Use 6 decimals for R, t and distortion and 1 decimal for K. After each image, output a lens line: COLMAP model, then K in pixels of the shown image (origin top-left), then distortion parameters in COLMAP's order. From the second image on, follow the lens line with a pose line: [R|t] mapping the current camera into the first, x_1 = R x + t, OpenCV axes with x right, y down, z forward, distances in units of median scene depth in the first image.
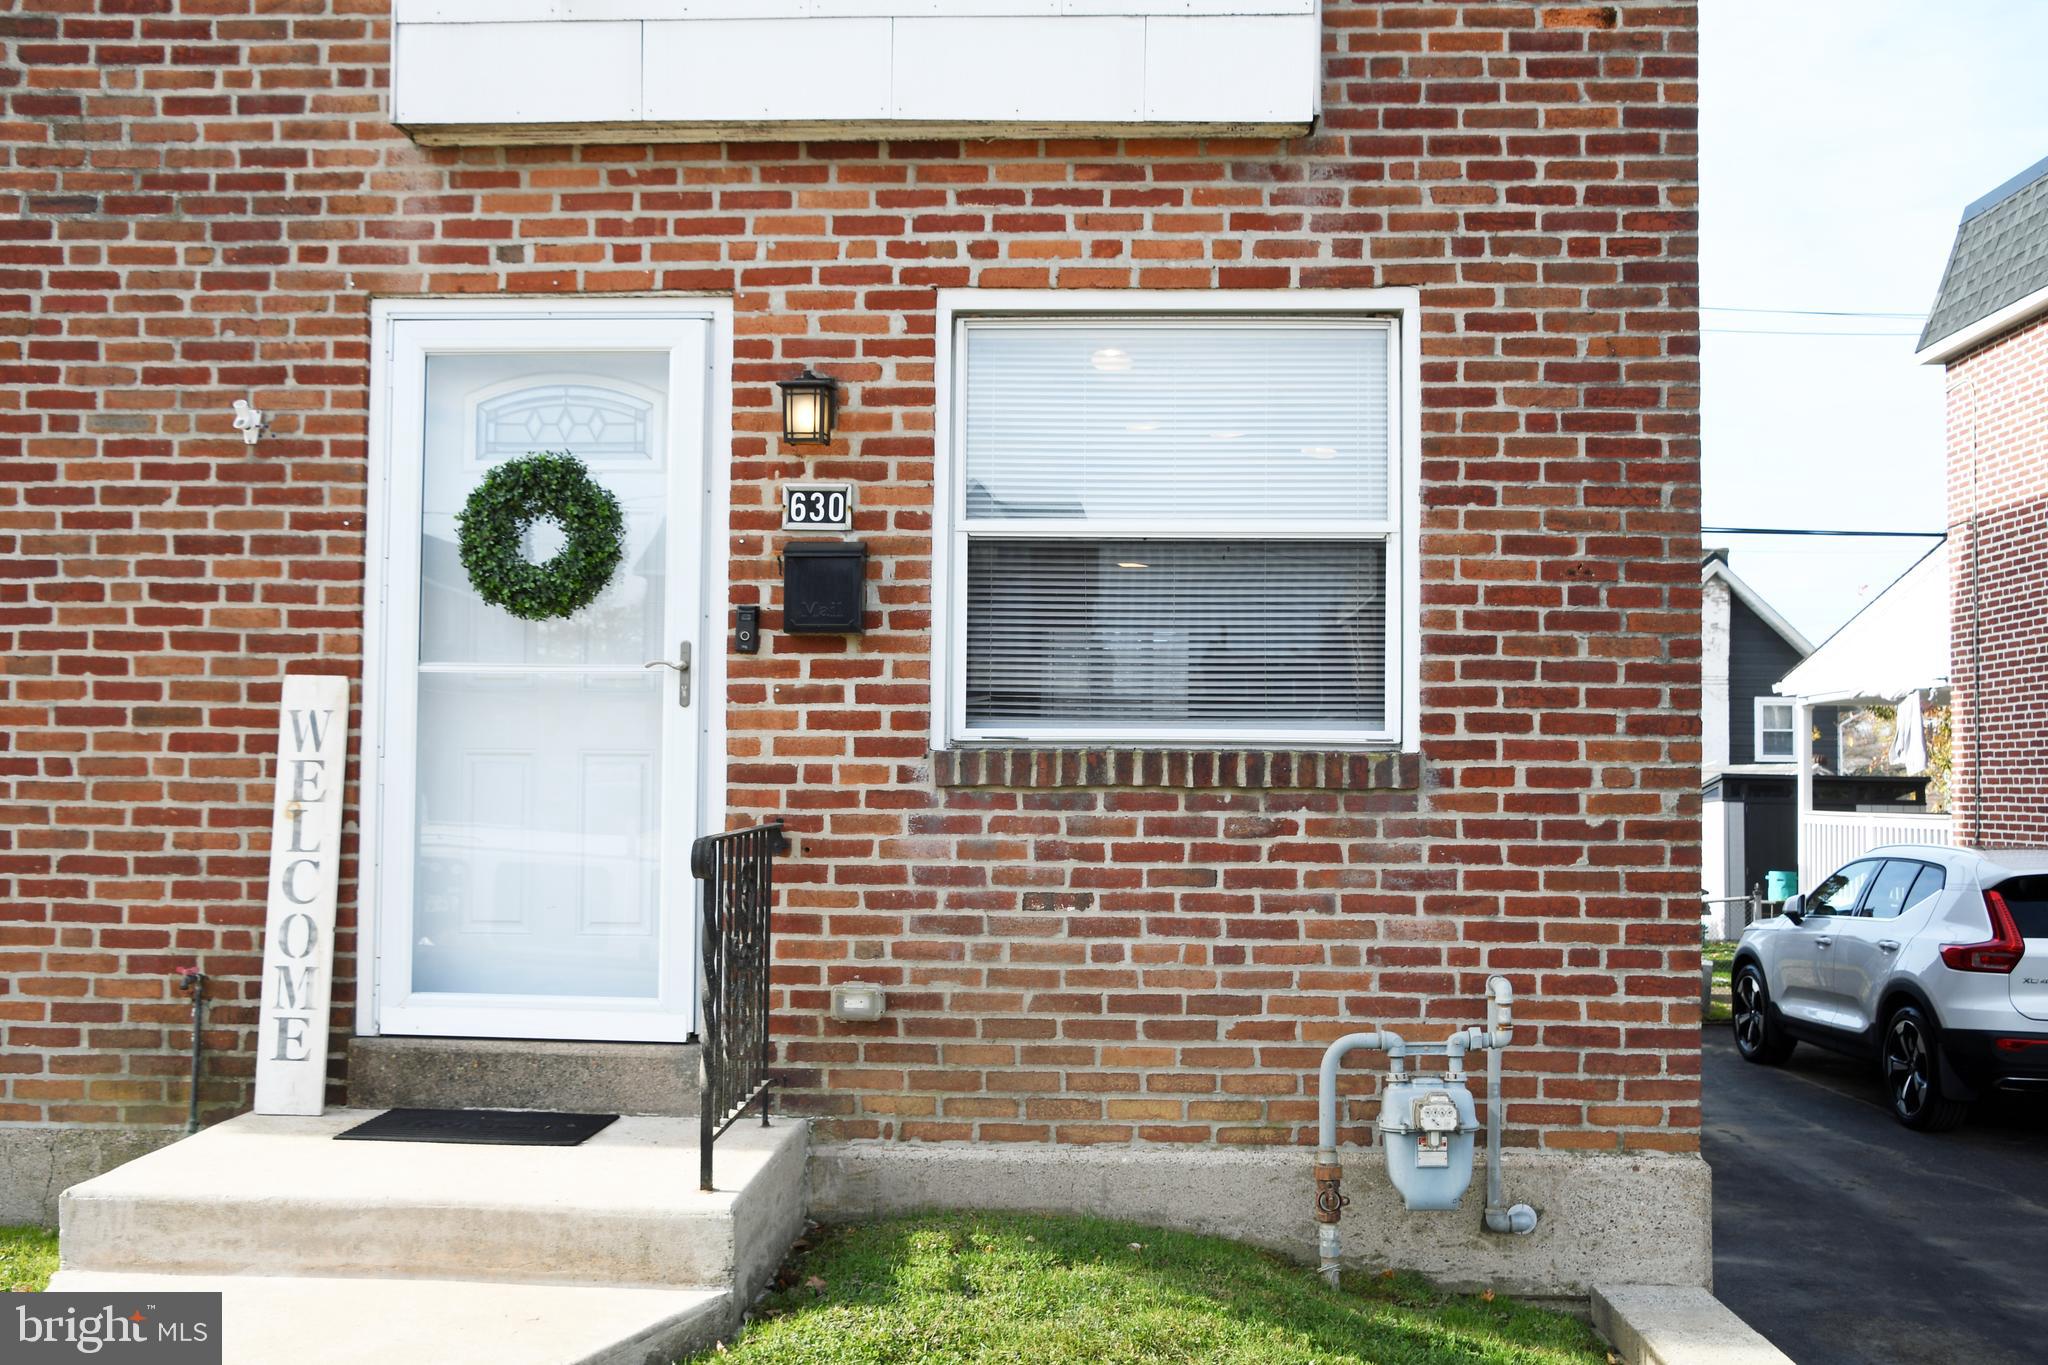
lens RADIAL K [[1978.1, 0, 1018.8], [0, 1978.1, 704.0], [0, 0, 1]] dist [-0.003234, 0.000000]
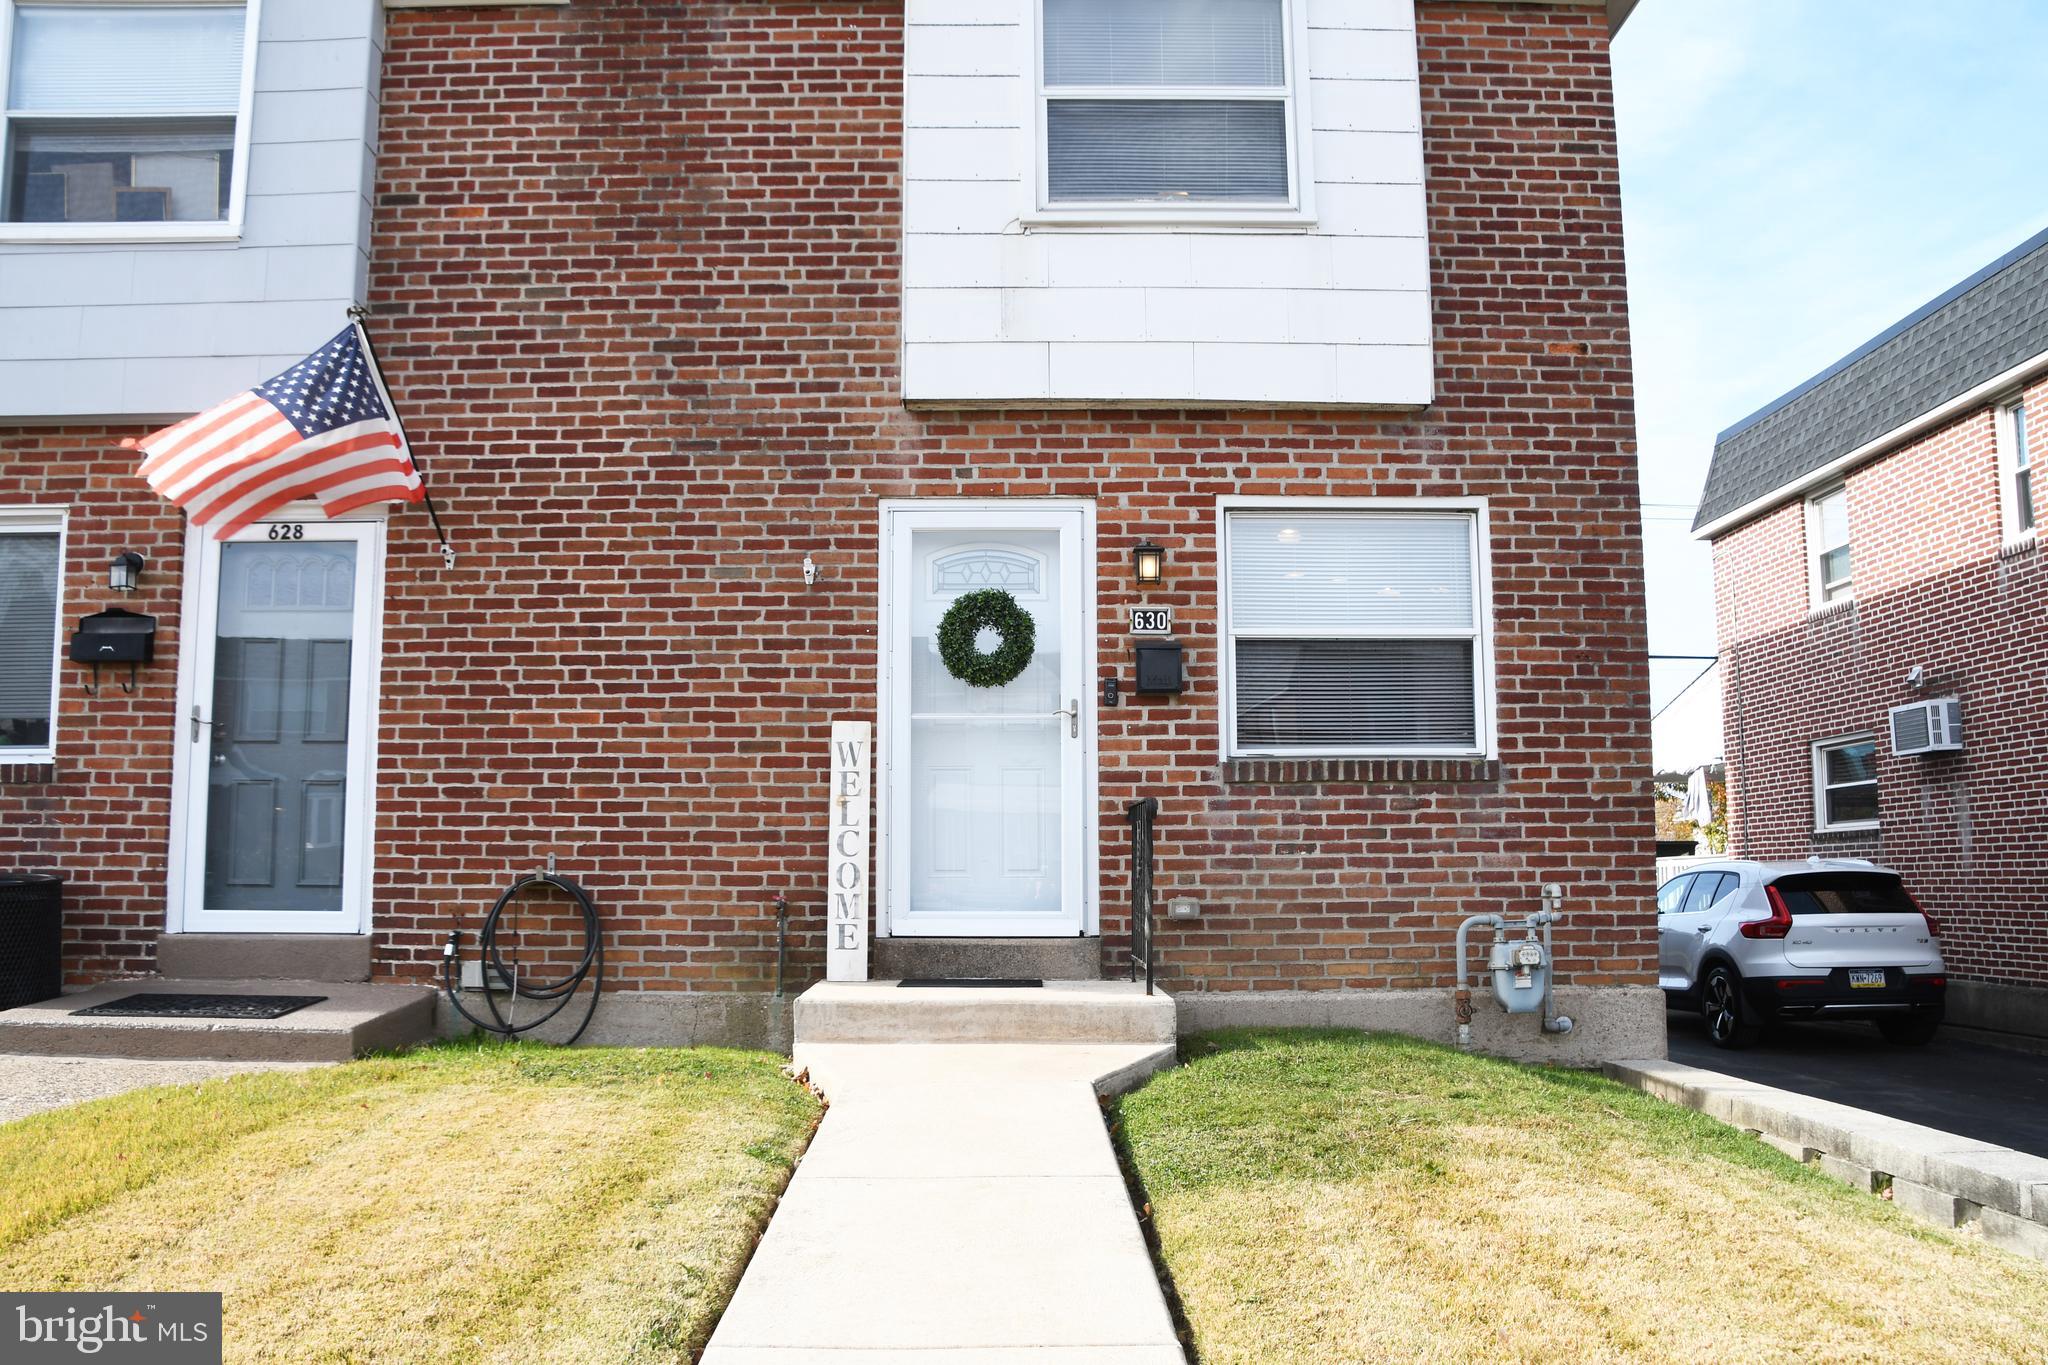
lens RADIAL K [[1651.8, 0, 1035.0], [0, 1651.8, 696.1], [0, 0, 1]] dist [-0.114970, 0.038871]
pose [[0.998016, -0.005910, 0.062683, -0.291170], [0.010525, 0.997236, -0.073551, 0.069518], [-0.062075, 0.074065, 0.995320, -0.408897]]
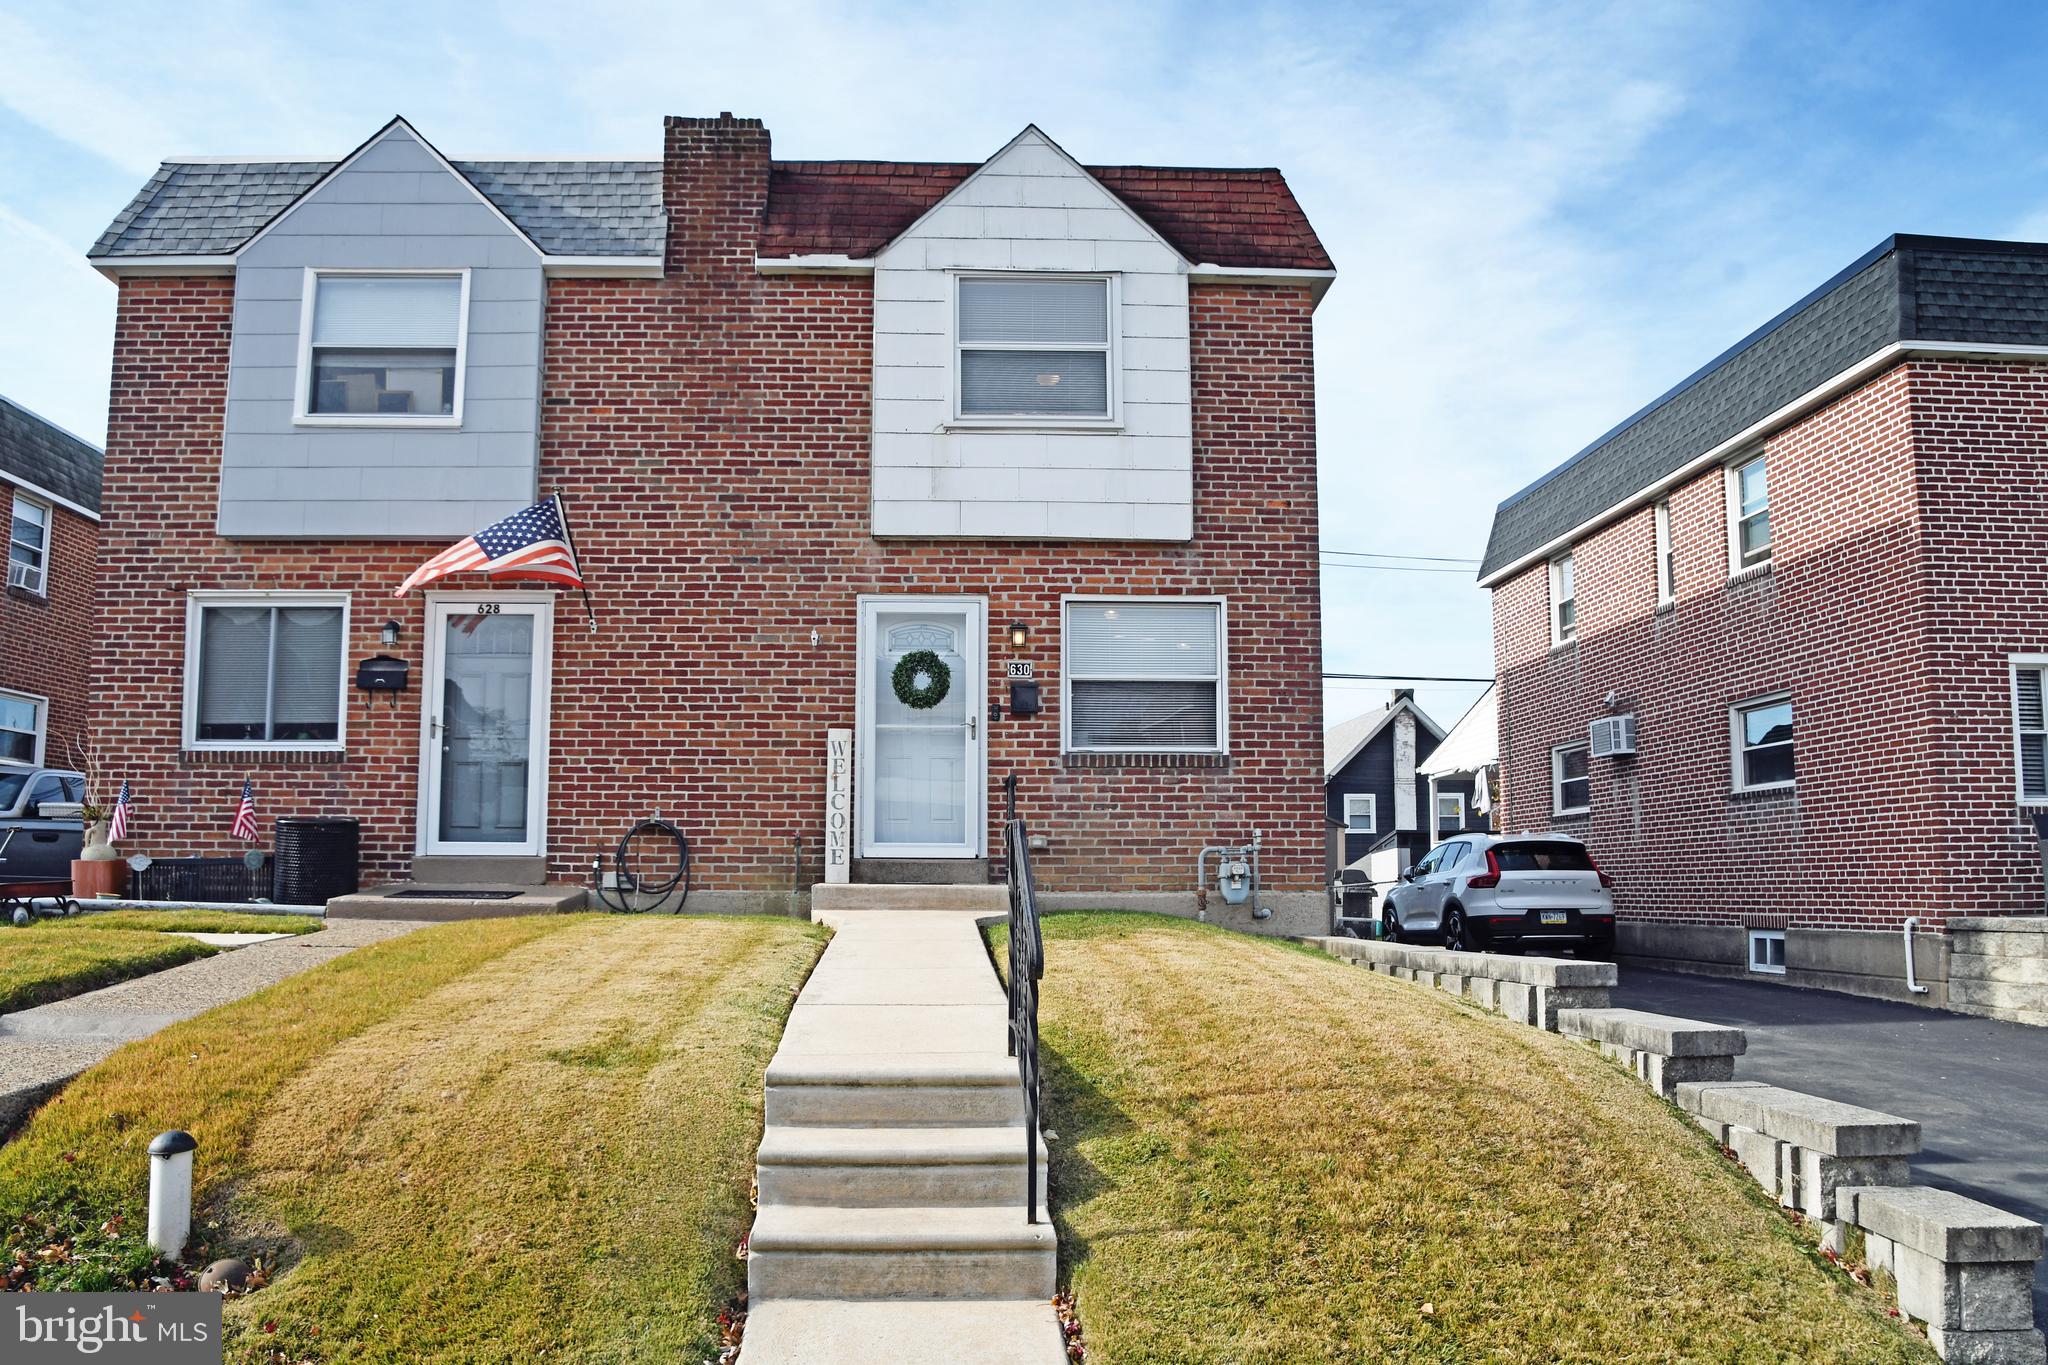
lens RADIAL K [[1651.8, 0, 1019.4], [0, 1651.8, 692.2], [0, 0, 1]] dist [-0.114970, 0.038871]
pose [[0.995674, 0.002255, 0.092890, -0.323399], [0.004900, 0.997040, -0.076723, 0.115433], [-0.092788, 0.076846, 0.992716, -1.356810]]
